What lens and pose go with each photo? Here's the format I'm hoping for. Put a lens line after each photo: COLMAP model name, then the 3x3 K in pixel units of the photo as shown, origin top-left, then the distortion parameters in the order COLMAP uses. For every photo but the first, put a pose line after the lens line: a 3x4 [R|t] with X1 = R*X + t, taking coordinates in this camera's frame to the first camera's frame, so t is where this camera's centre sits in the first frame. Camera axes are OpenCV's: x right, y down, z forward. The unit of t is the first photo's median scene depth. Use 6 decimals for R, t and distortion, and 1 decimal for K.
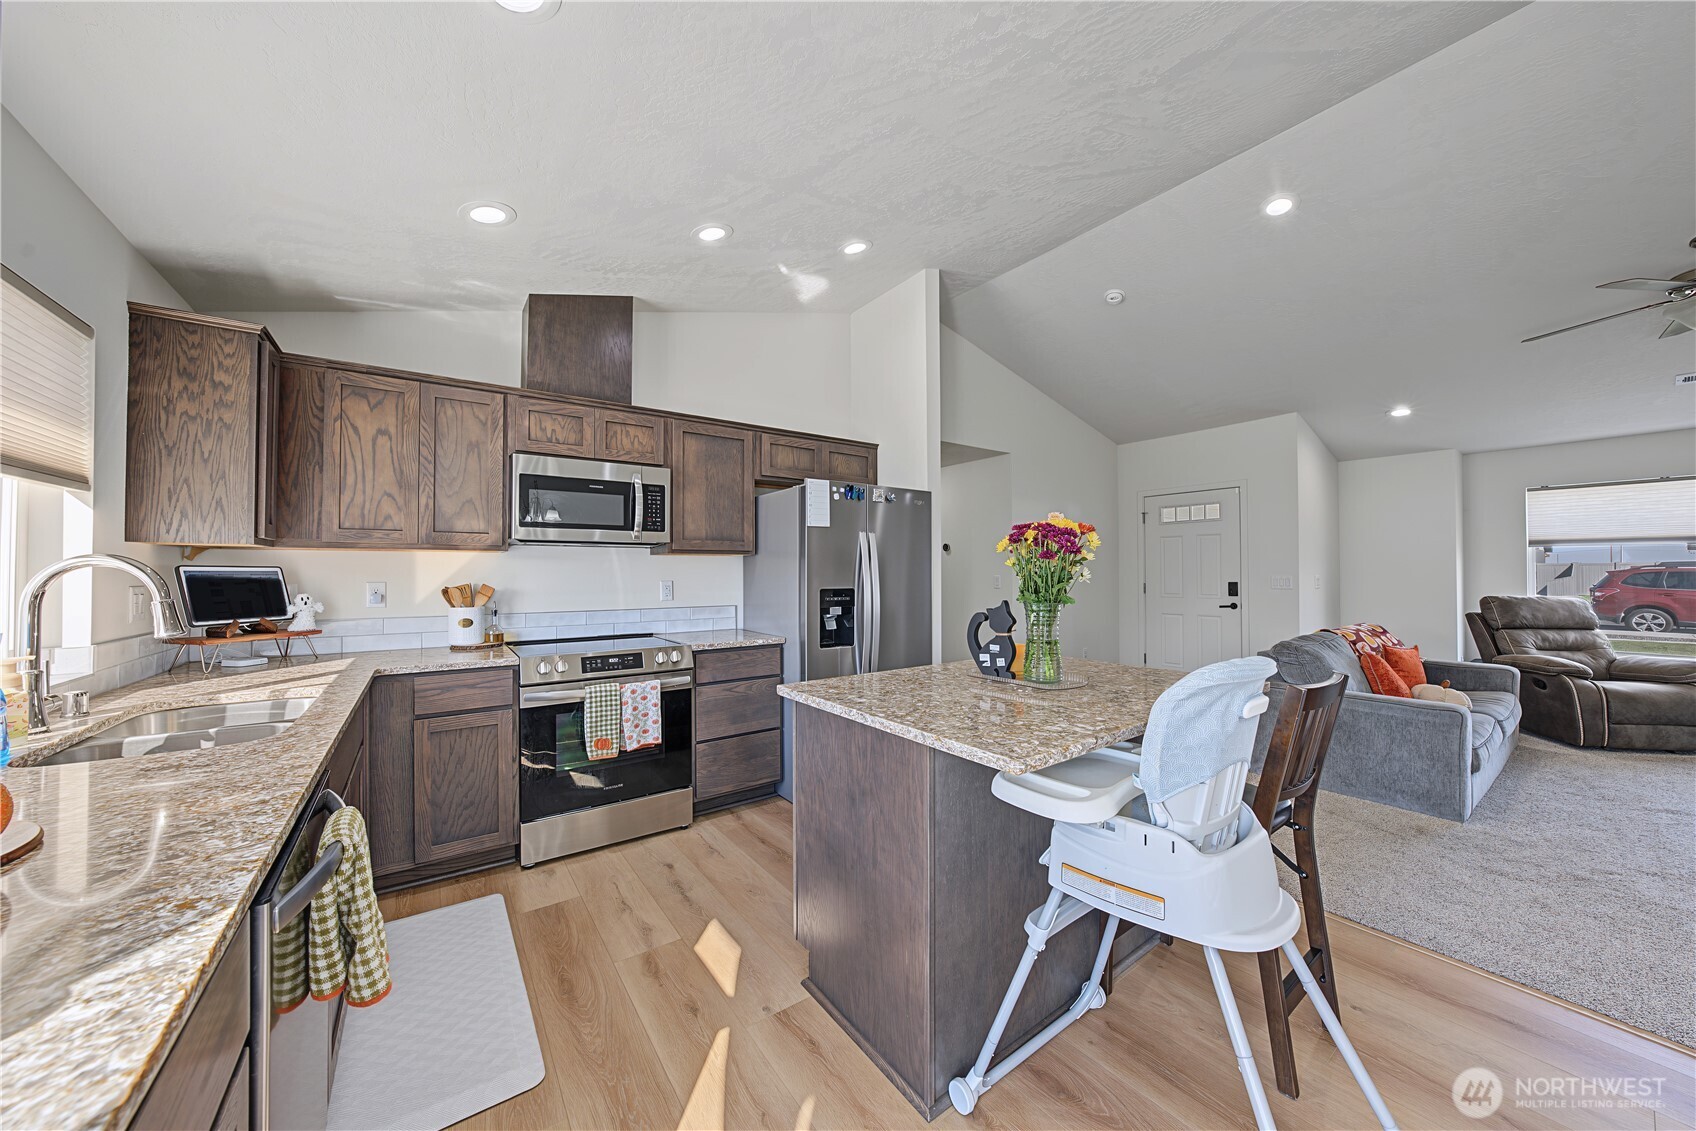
lens RADIAL K [[581.4, 0, 843.4], [0, 581.4, 566.8], [0, 0, 1]] dist [-0.023209, 0.004028]
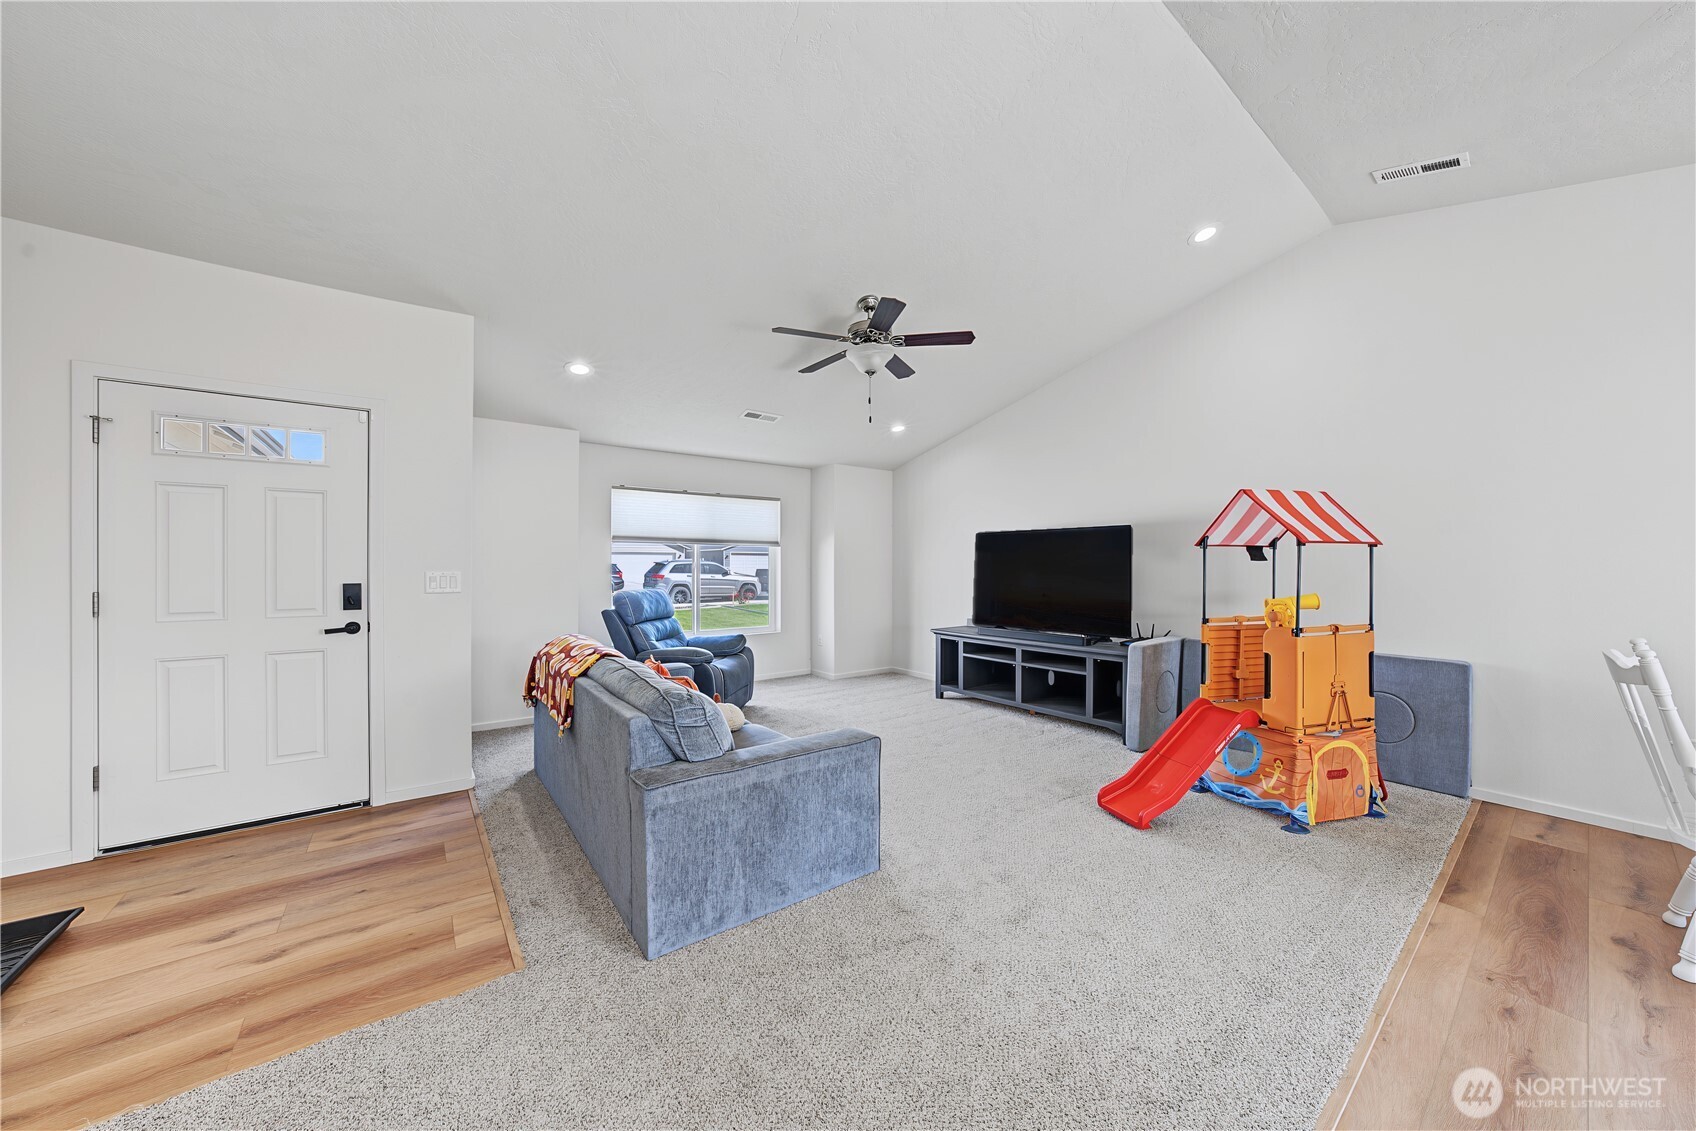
lens RADIAL K [[581.4, 0, 836.3], [0, 581.4, 562.6], [0, 0, 1]] dist [-0.023209, 0.004028]
pose [[-0.027165, 0.005334, 0.999617, 0.239810], [-0.010211, 0.999932, -0.005613, 0.009056], [-0.999579, -0.010359, -0.027108, 1.062257]]
